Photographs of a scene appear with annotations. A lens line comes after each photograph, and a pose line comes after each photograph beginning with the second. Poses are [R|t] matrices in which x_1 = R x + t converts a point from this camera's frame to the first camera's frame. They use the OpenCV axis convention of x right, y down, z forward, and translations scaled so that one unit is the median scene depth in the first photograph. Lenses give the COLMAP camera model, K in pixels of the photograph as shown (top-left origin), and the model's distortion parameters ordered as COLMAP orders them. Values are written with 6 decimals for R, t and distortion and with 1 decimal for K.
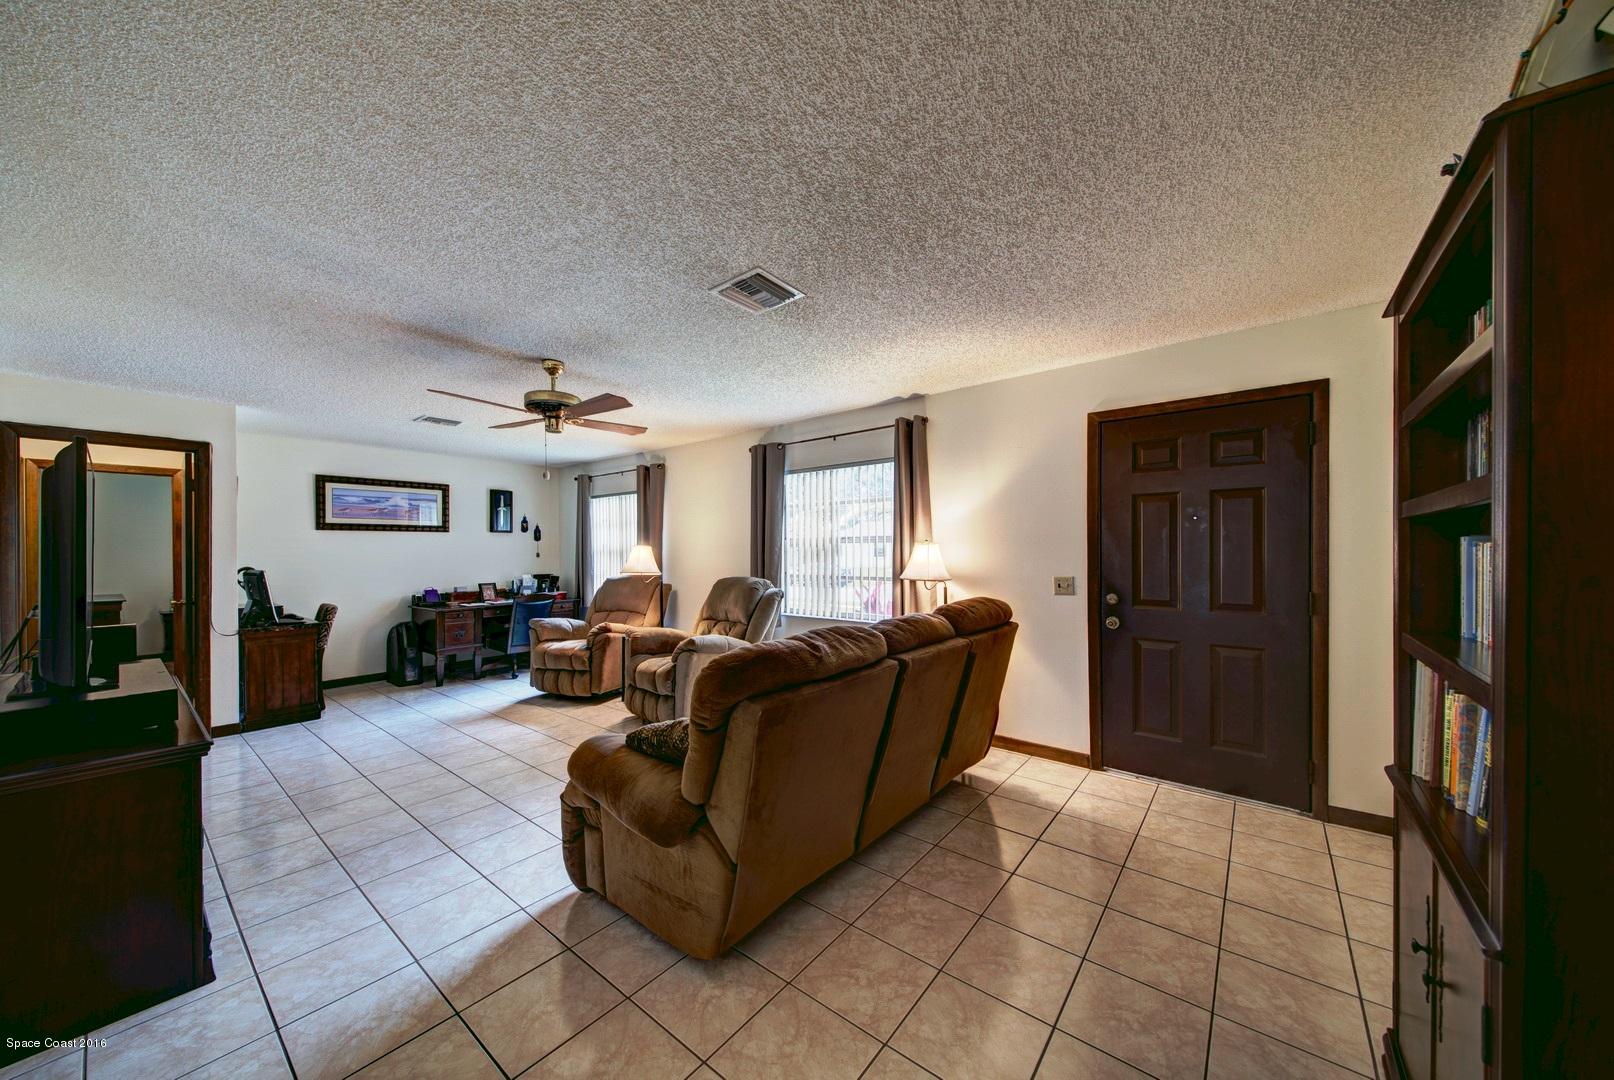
lens RADIAL K [[519.3, 0, 840.3], [0, 519.3, 550.2], [0, 0, 1]] dist [-0.012794, -0.001038]
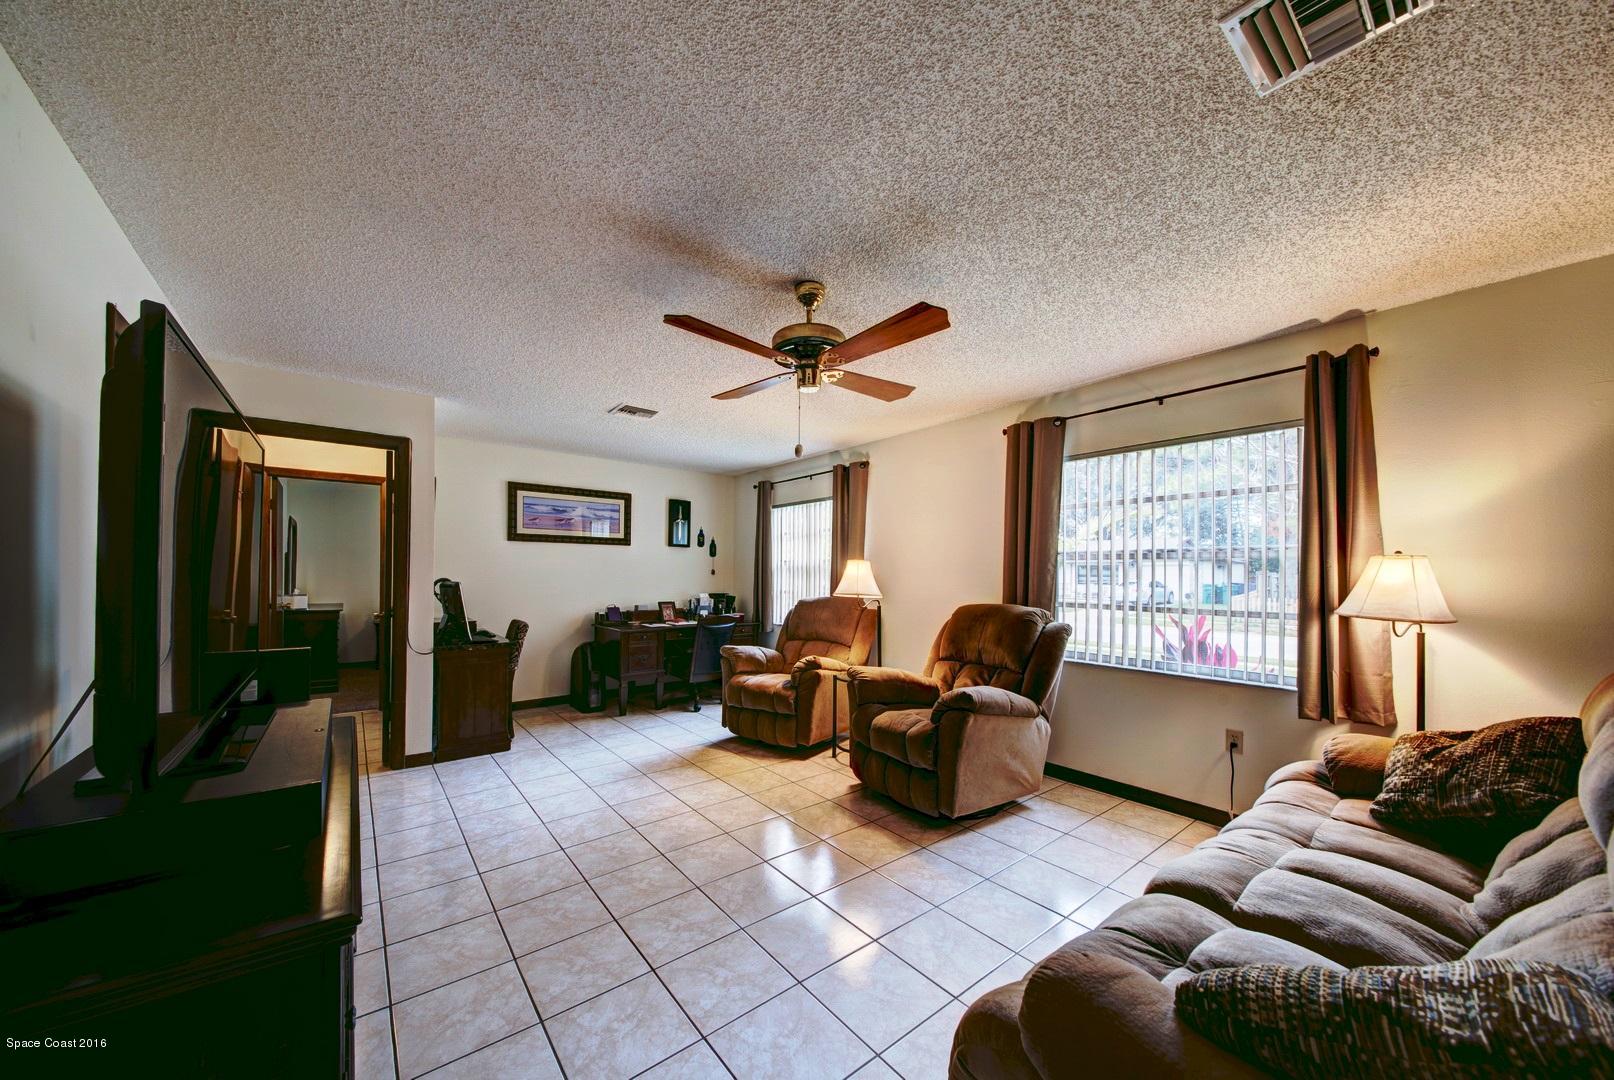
lens RADIAL K [[553.3, 0, 854.2], [0, 553.3, 576.5], [0, 0, 1]] dist [-0.002571, -0.004468]
pose [[0.973659, 0.018703, -0.227242, -0.218738], [-0.017844, 0.999824, 0.005832, 0.012102], [0.227311, -0.001624, 0.973821, 0.198948]]
